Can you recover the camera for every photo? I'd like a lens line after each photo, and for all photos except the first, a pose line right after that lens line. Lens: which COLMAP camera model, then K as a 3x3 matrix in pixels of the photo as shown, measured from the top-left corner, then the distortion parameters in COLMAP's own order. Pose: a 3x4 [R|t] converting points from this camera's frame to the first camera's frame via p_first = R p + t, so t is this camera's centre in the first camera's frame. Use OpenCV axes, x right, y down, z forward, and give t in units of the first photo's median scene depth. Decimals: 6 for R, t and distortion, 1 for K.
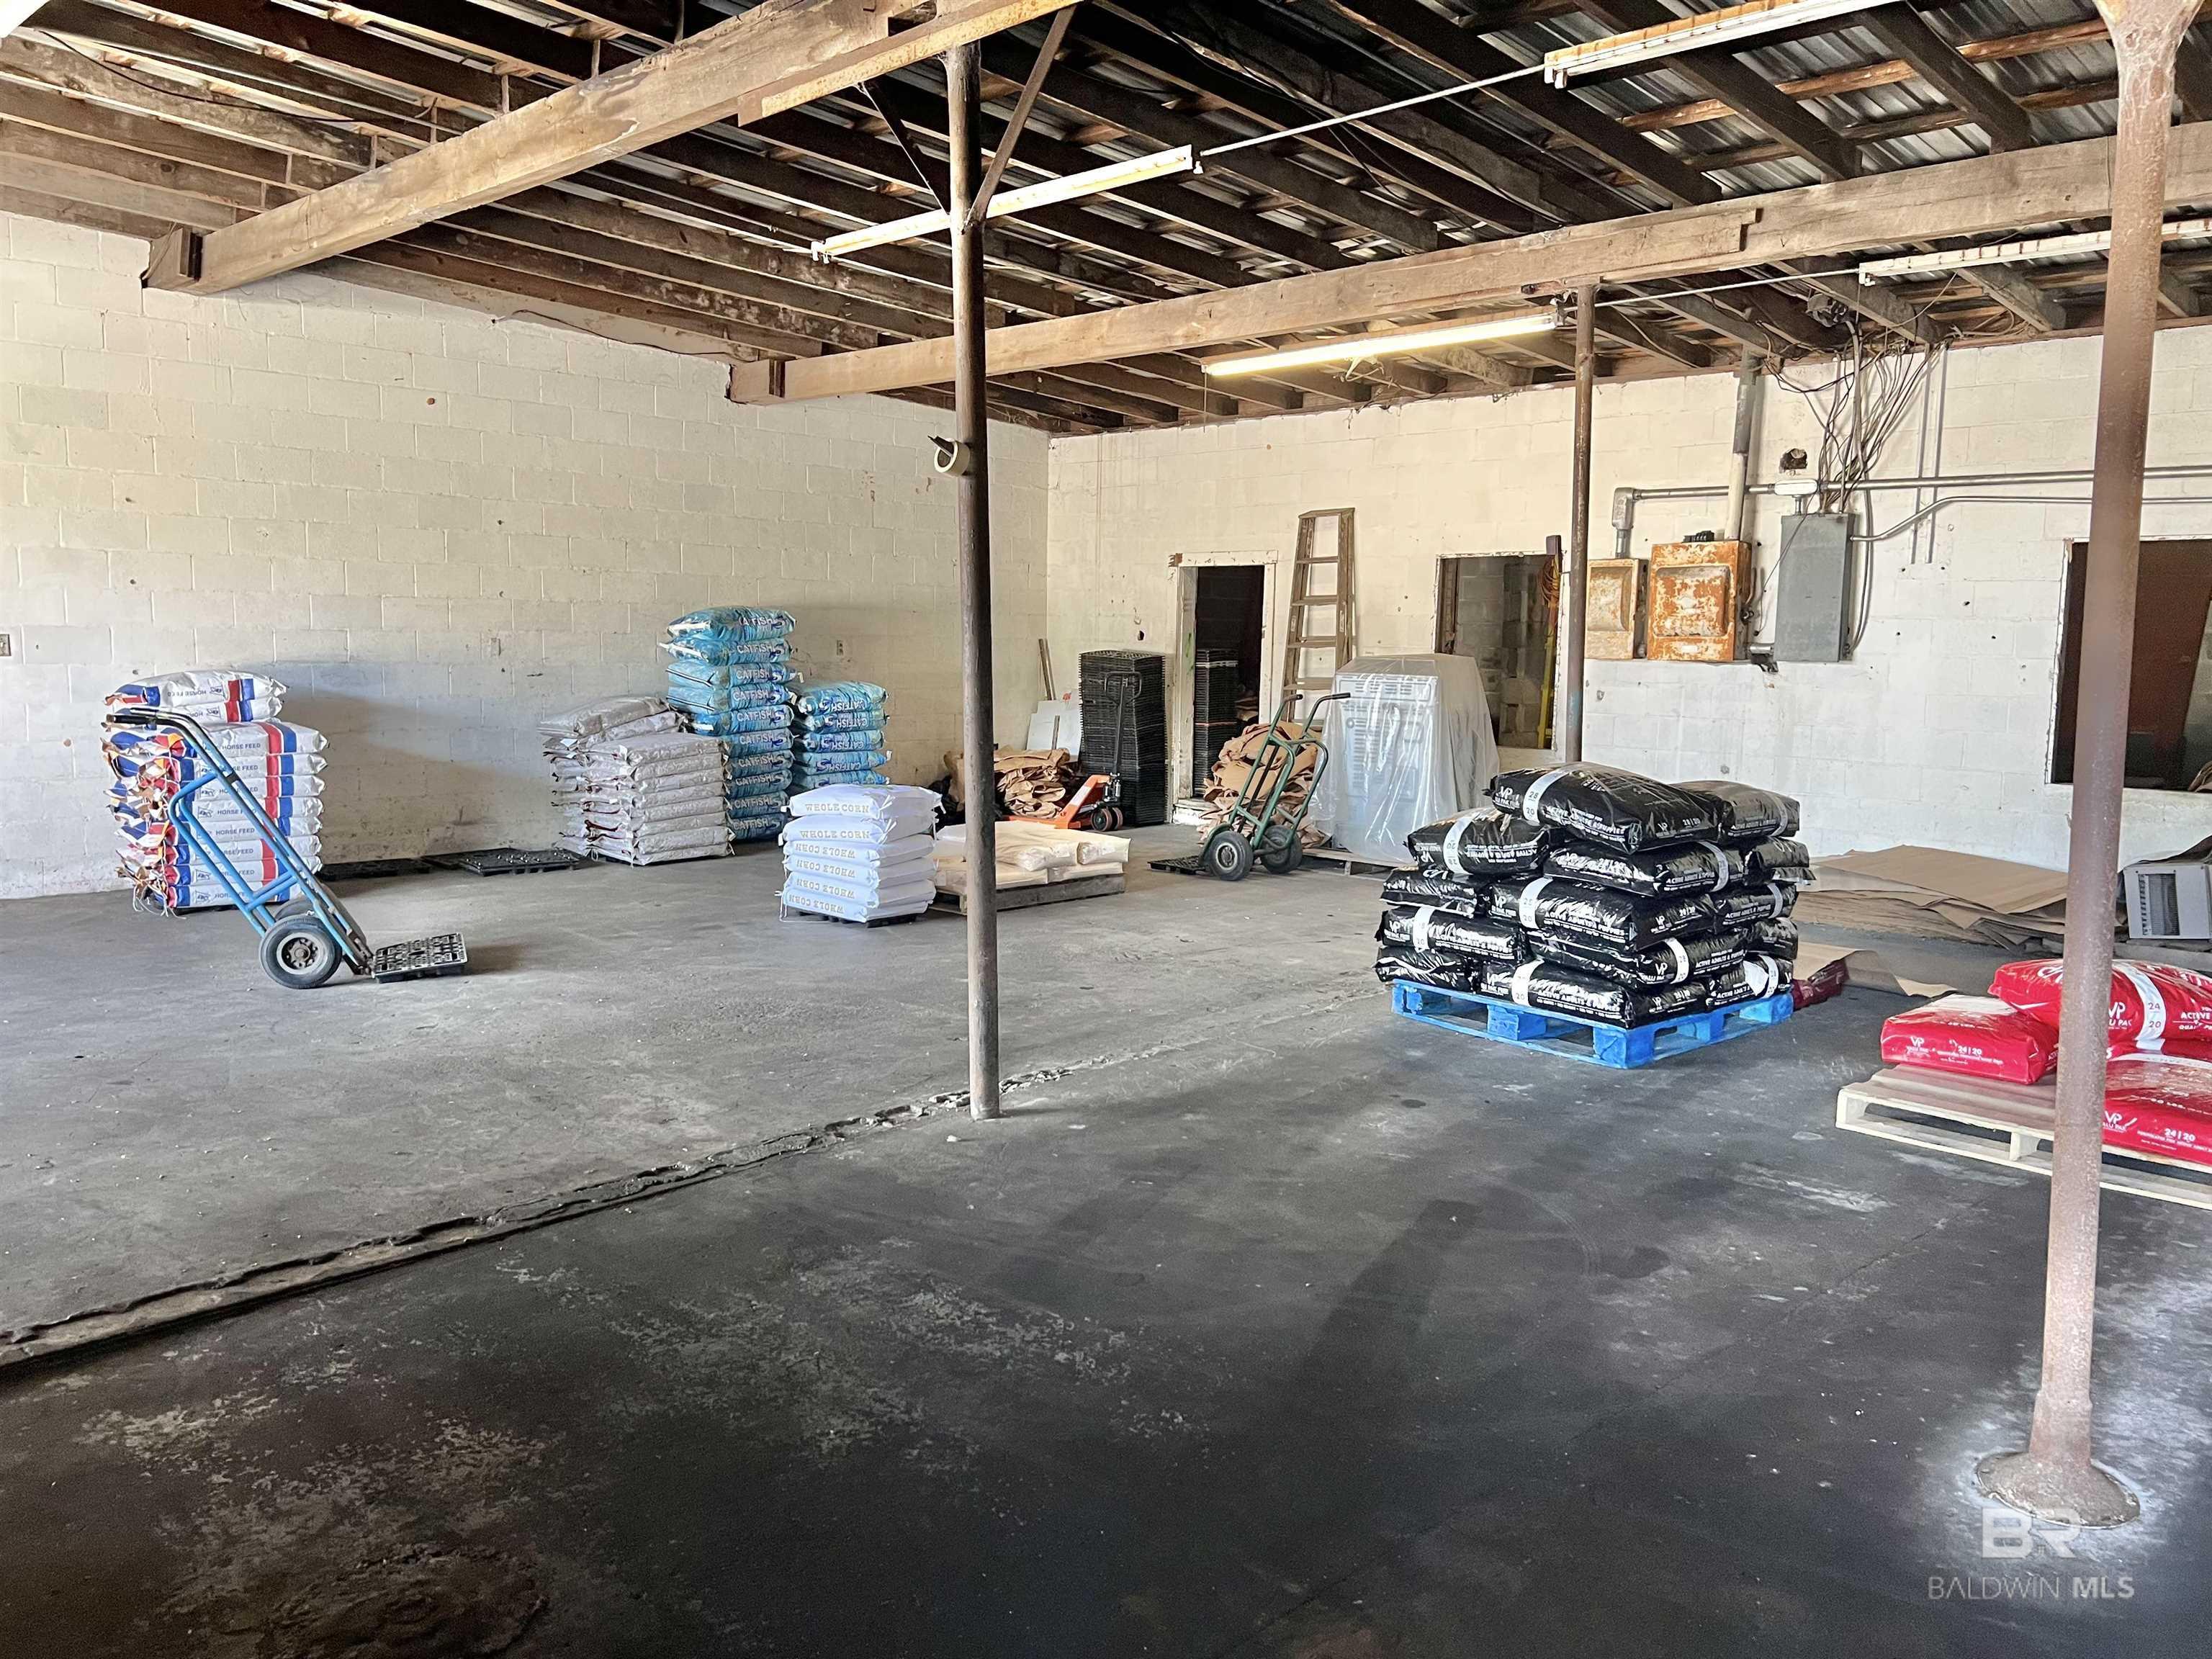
lens RADIAL K [[1672.4, 0, 1109.8], [0, 1672.4, 838.5], [0, 0, 1]] dist [0.025583, -0.005497]
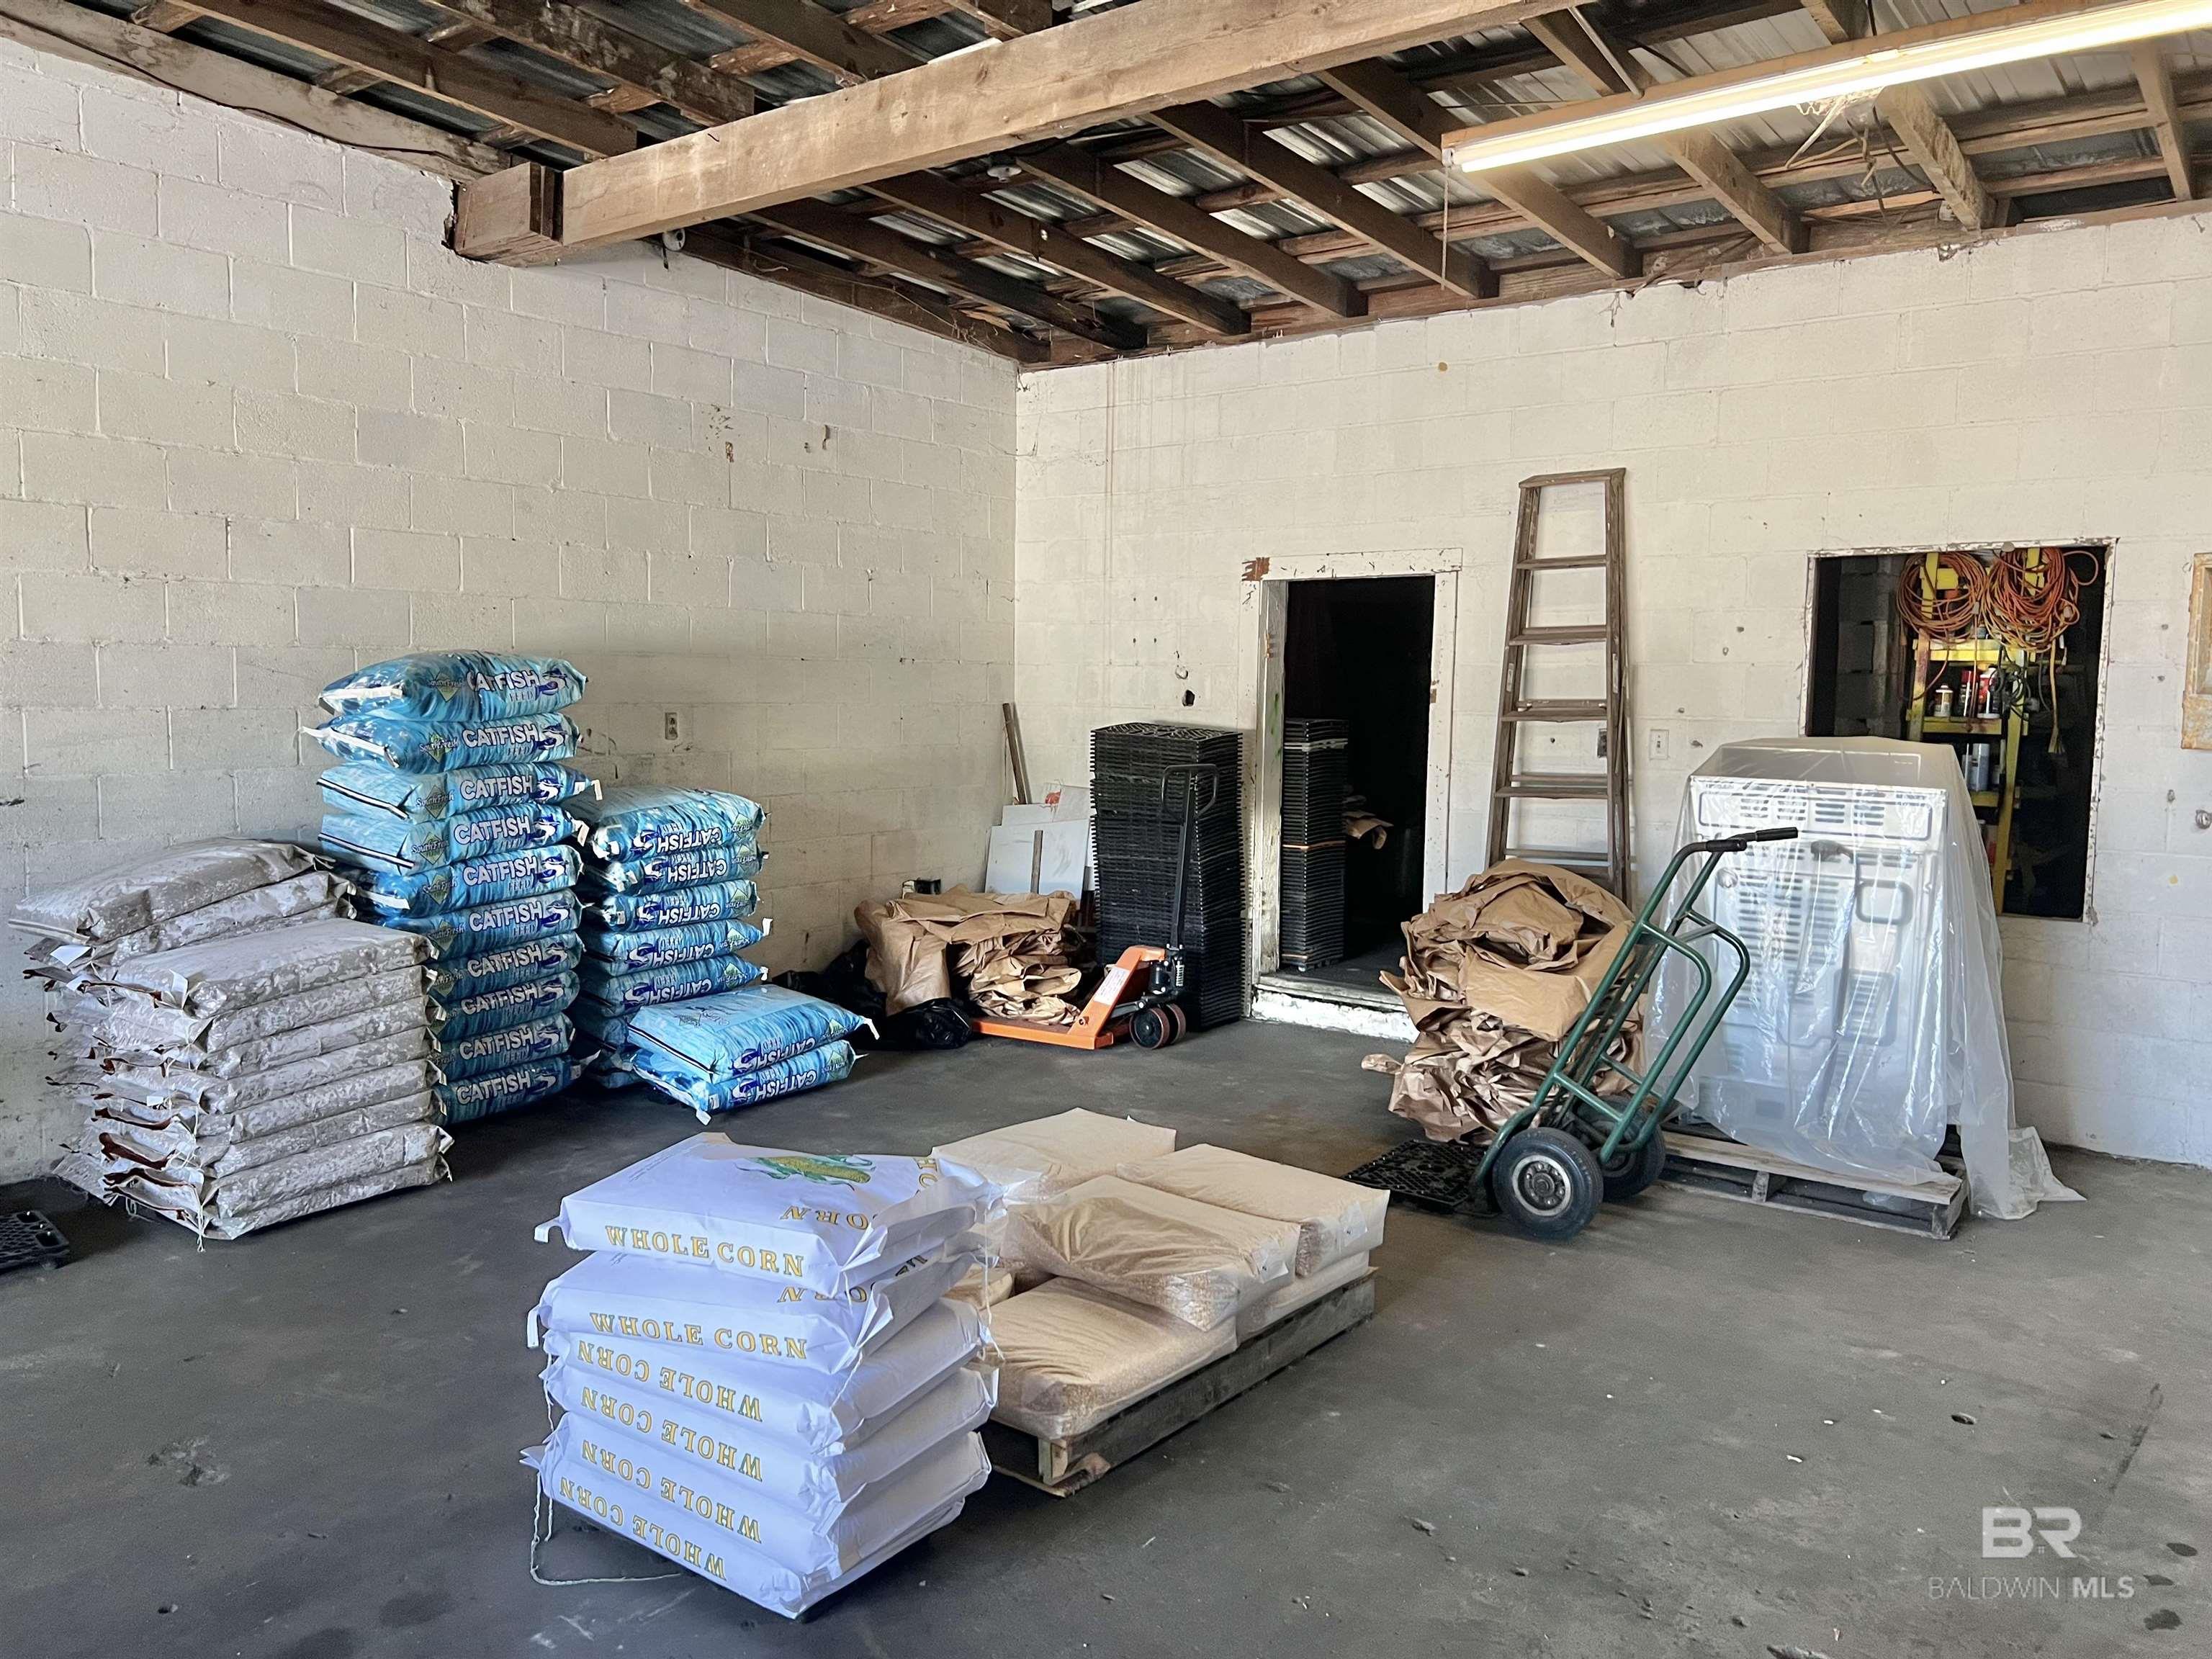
lens RADIAL K [[1694.5, 0, 1105.5], [0, 1694.5, 809.4], [0, 0, 1]] dist [0.003349, -0.052516]
pose [[0.994383, -0.014365, 0.104862, -0.084855], [0.019022, 0.998870, -0.043556, -0.064831], [-0.104117, 0.045306, 0.993533, 0.472289]]
